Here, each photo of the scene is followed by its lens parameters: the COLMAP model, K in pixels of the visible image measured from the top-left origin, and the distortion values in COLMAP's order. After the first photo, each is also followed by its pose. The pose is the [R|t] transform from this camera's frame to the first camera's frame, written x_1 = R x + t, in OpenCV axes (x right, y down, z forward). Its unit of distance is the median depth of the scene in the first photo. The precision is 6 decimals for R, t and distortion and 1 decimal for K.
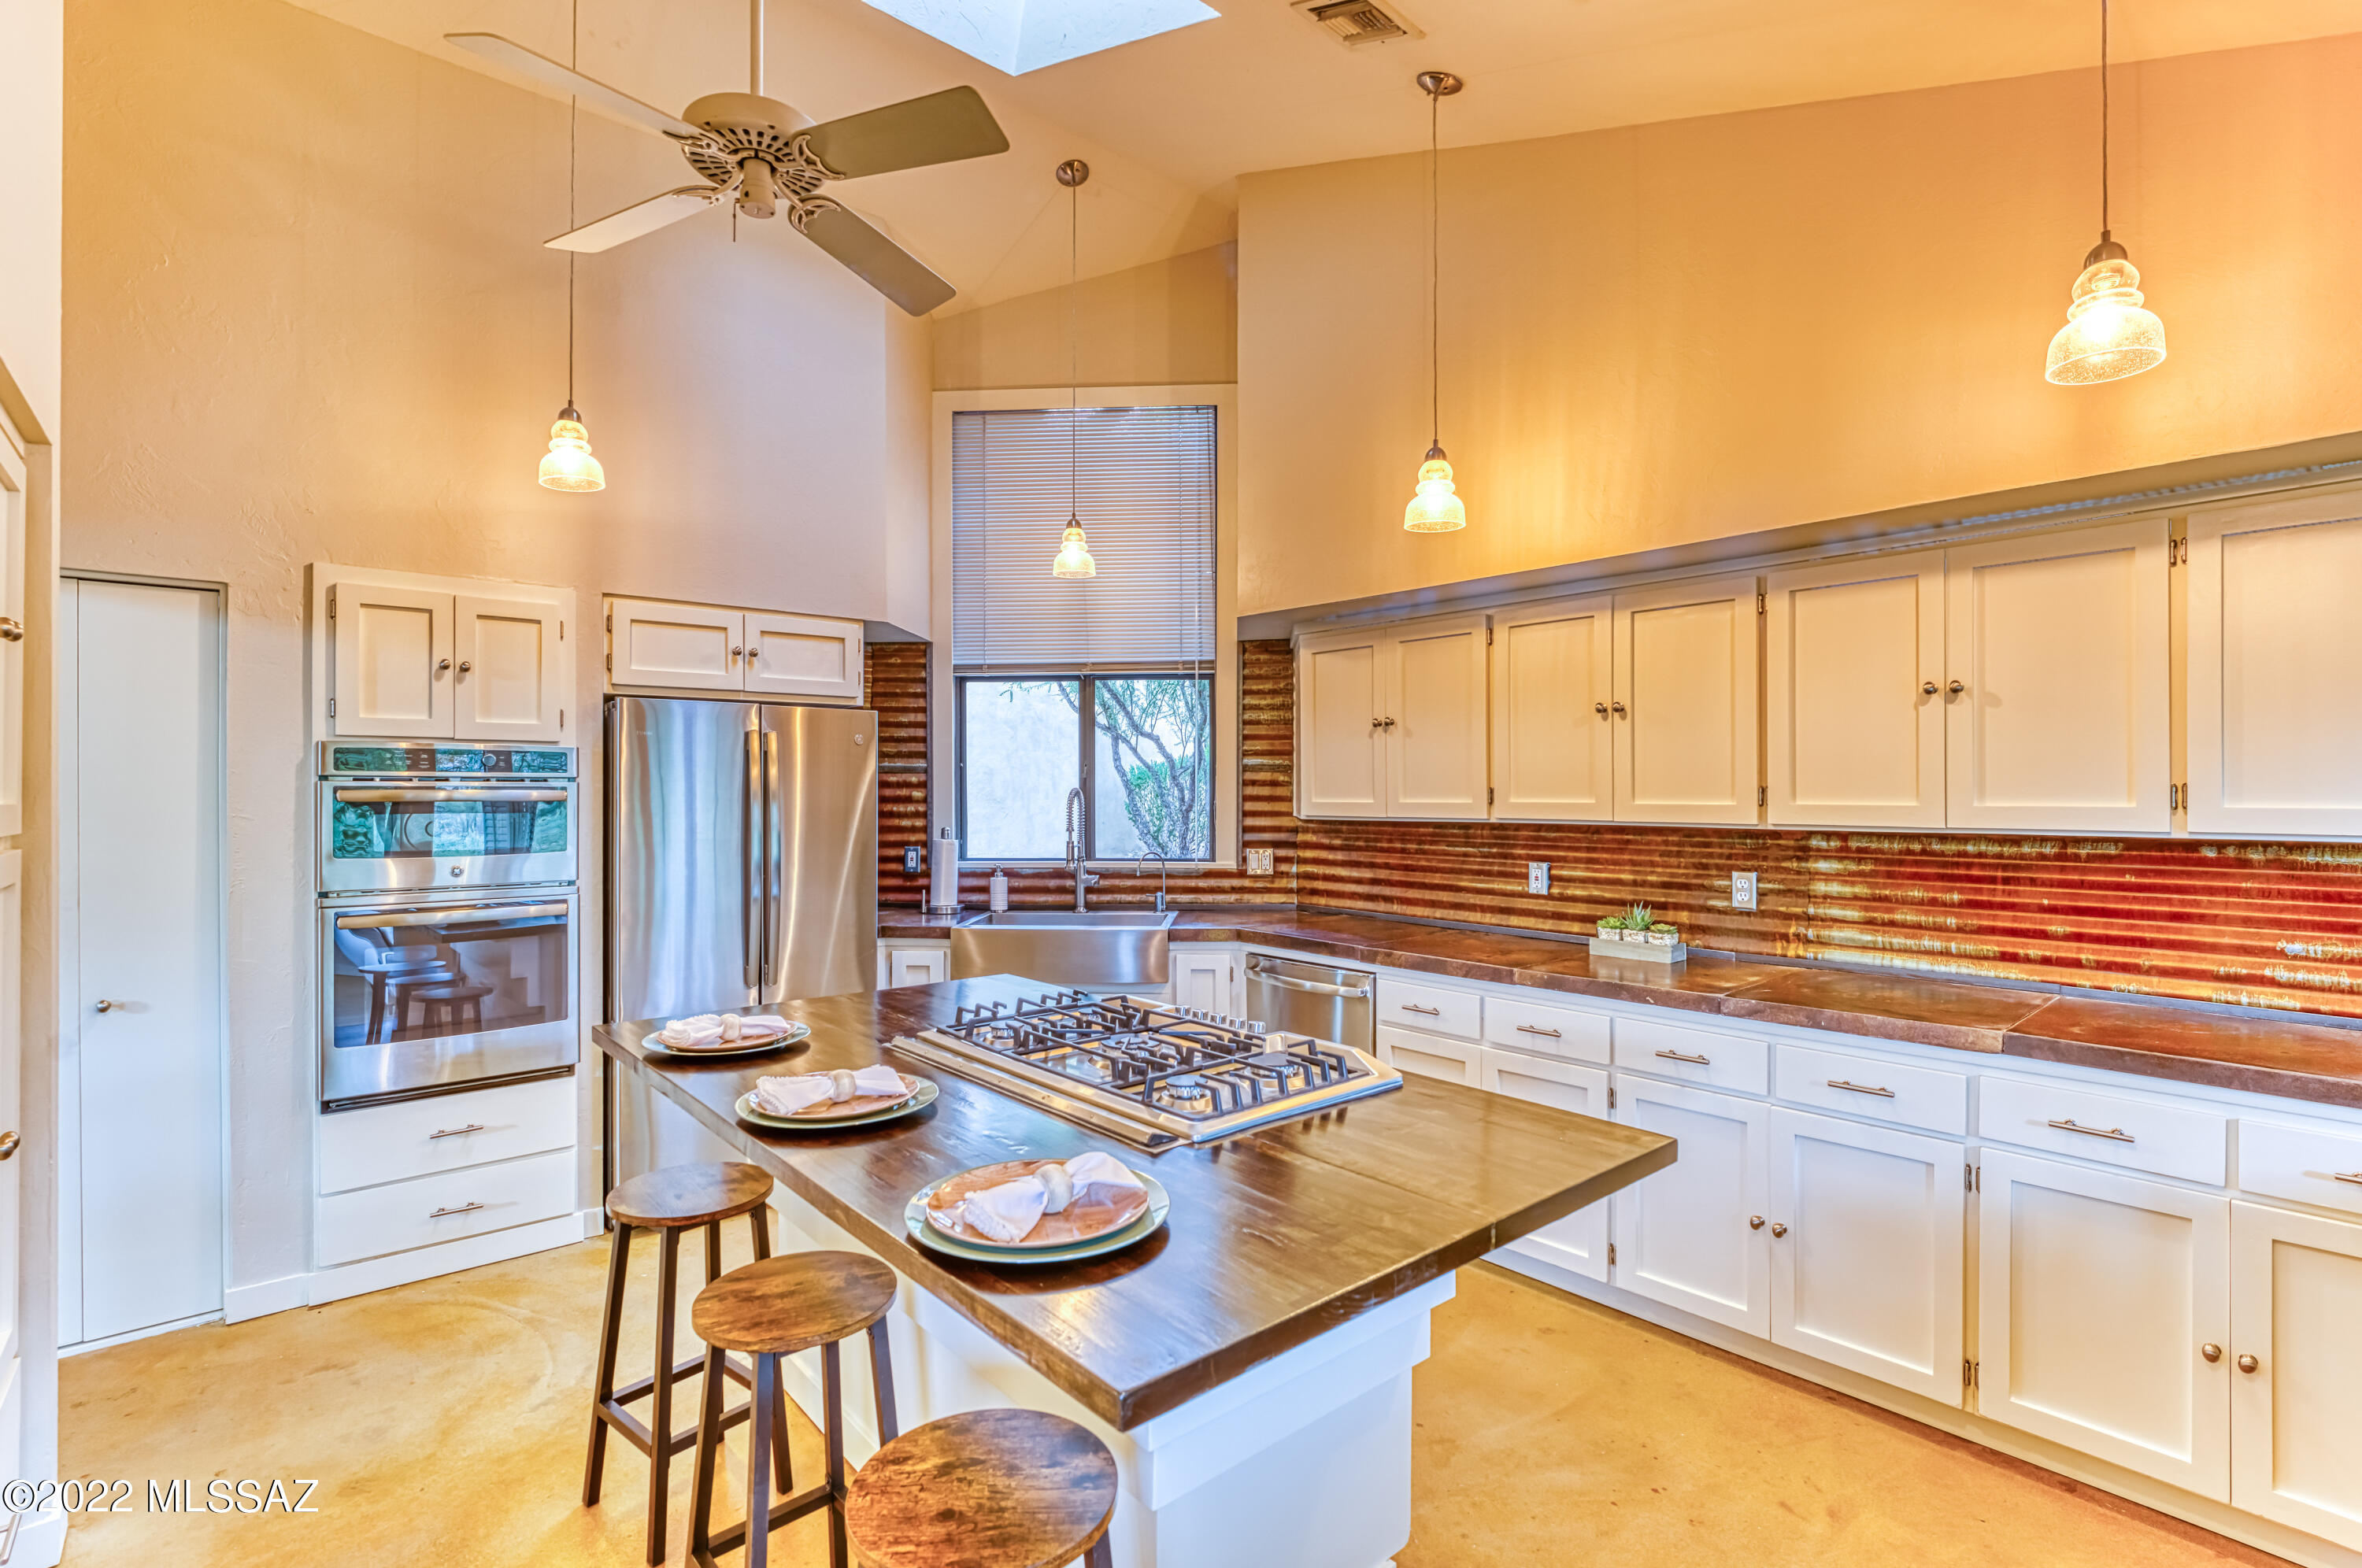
lens RADIAL K [[1089.6, 0, 1182.1], [0, 1089.6, 789.1], [0, 0, 1]] dist [0.004652, 0.000117]
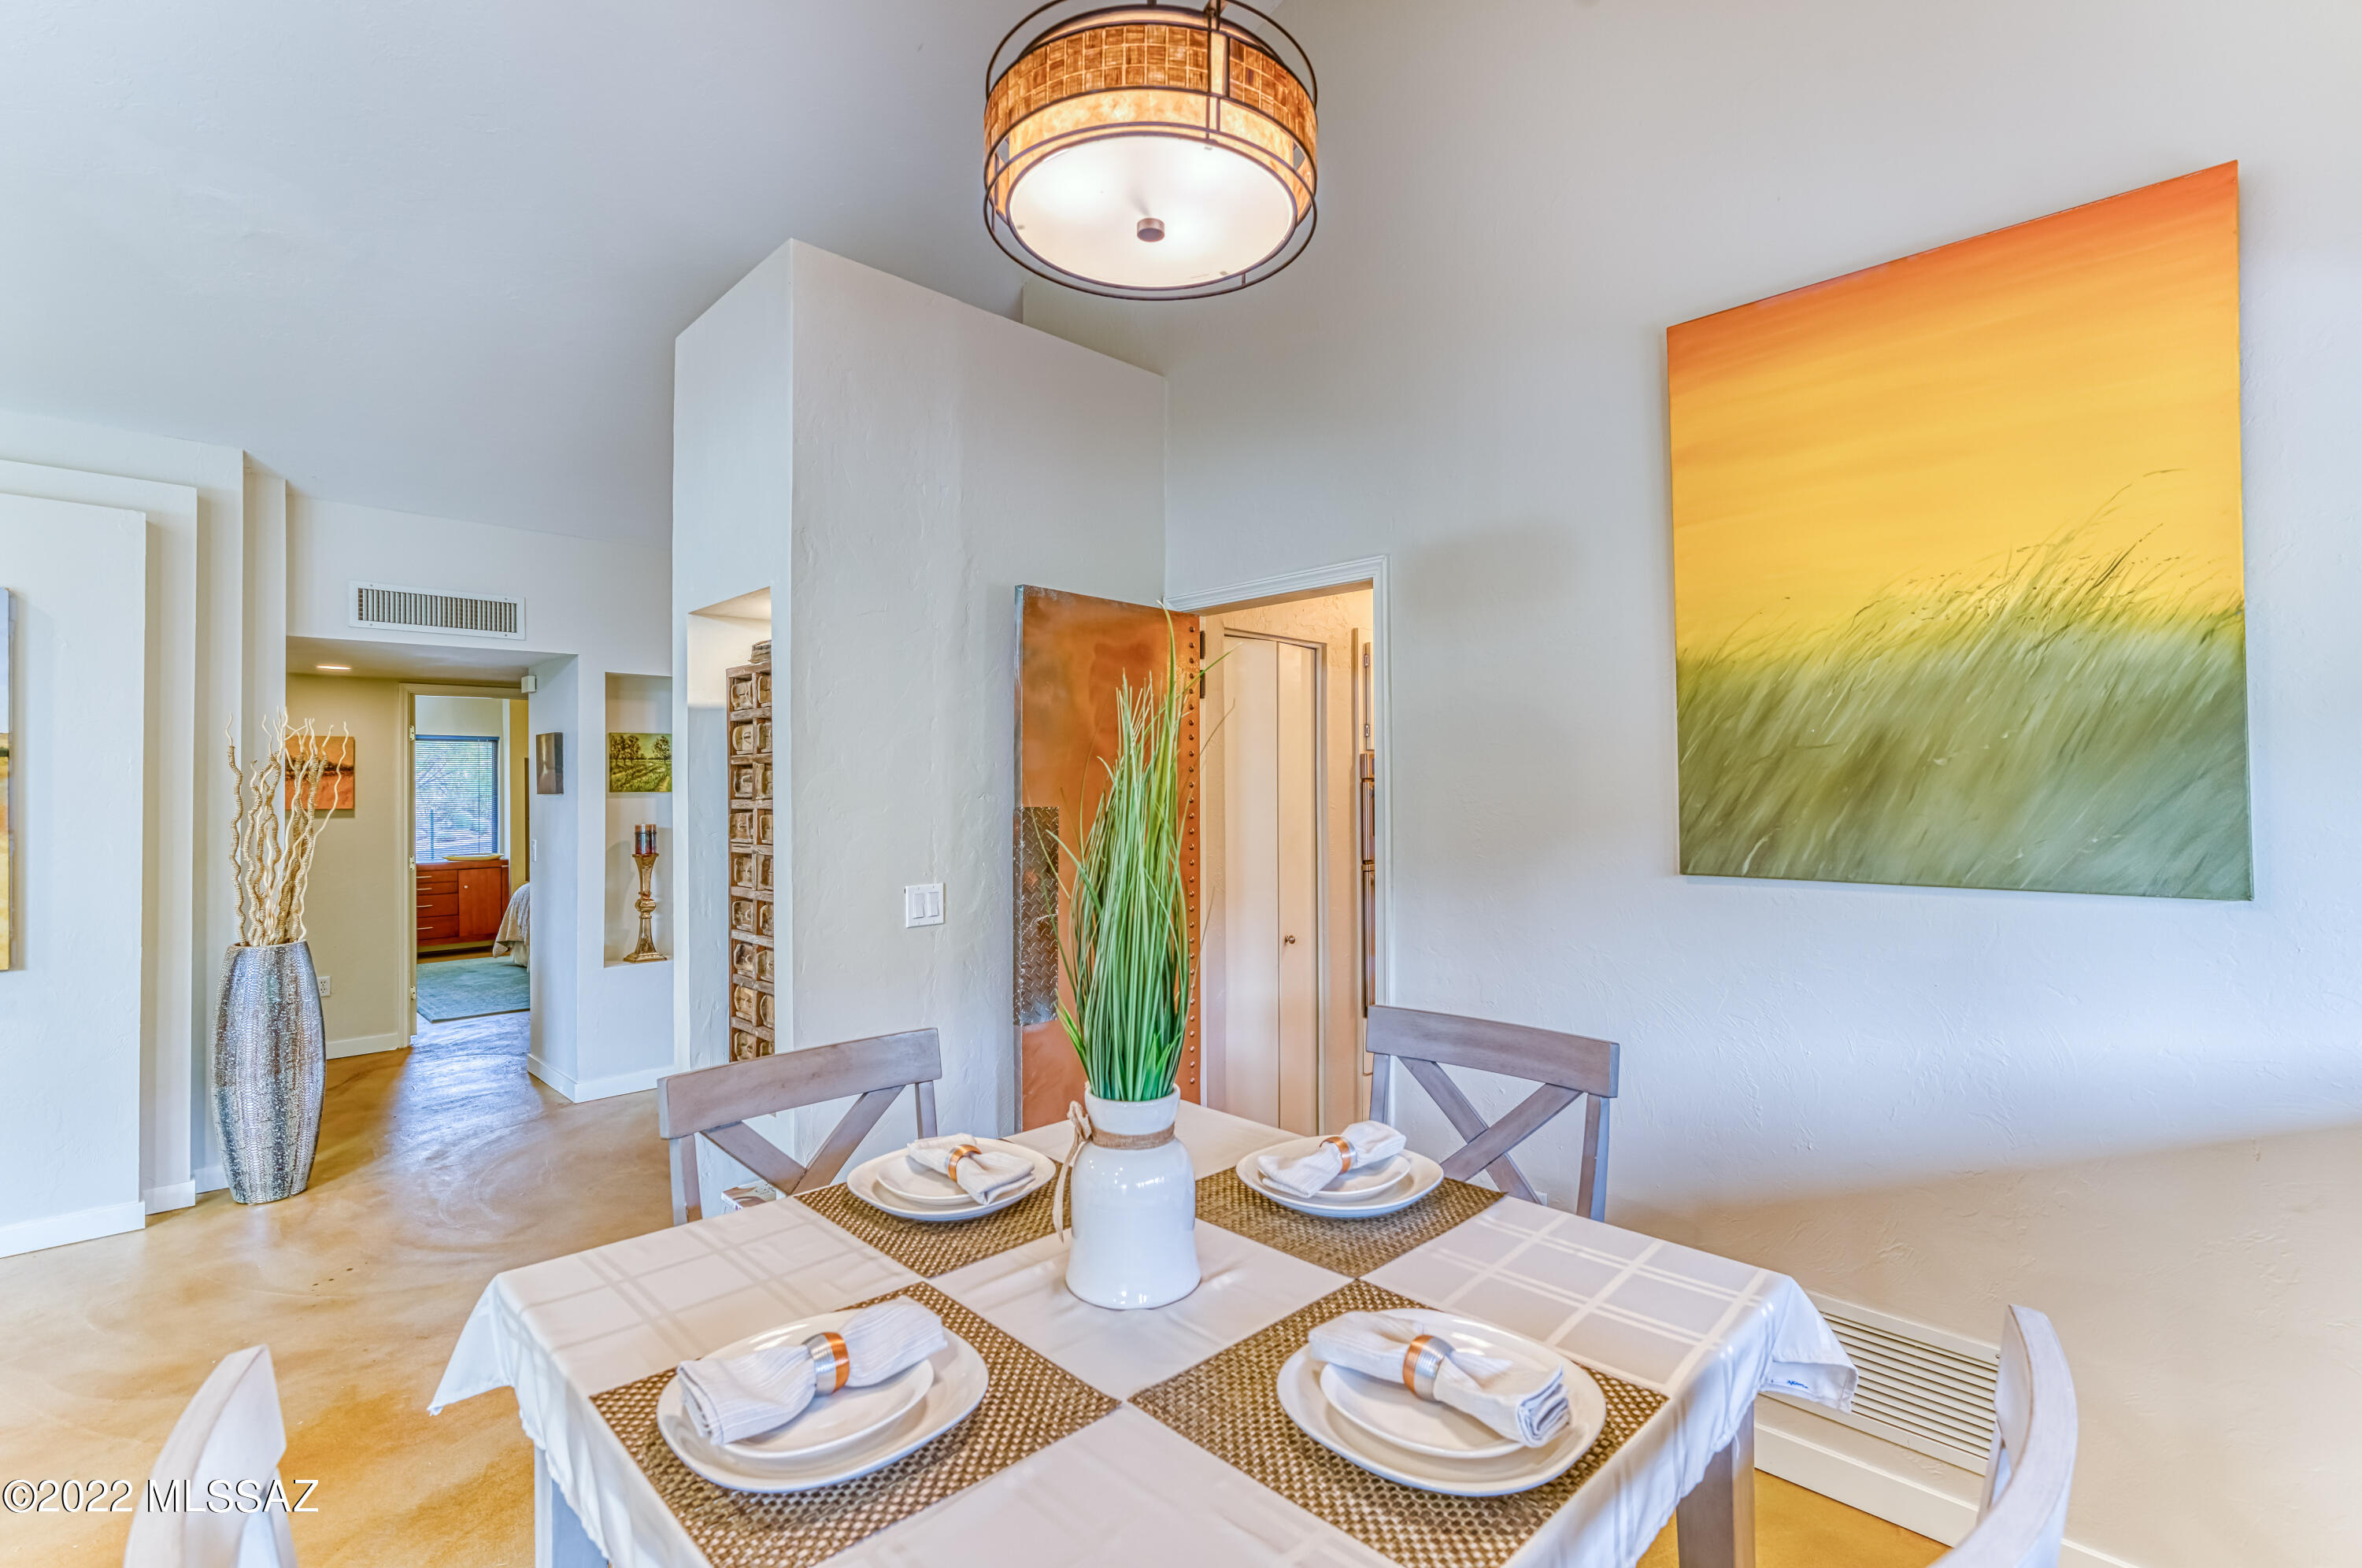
lens RADIAL K [[1089.6, 0, 1175.1], [0, 1089.6, 784.8], [0, 0, 1]] dist [0.004652, 0.000117]
pose [[0.999560, 0.000829, 0.029655, -0.822310], [-0.000501, 0.999939, -0.011061, 0.008977], [-0.029662, 0.011041, 0.999499, -0.311259]]
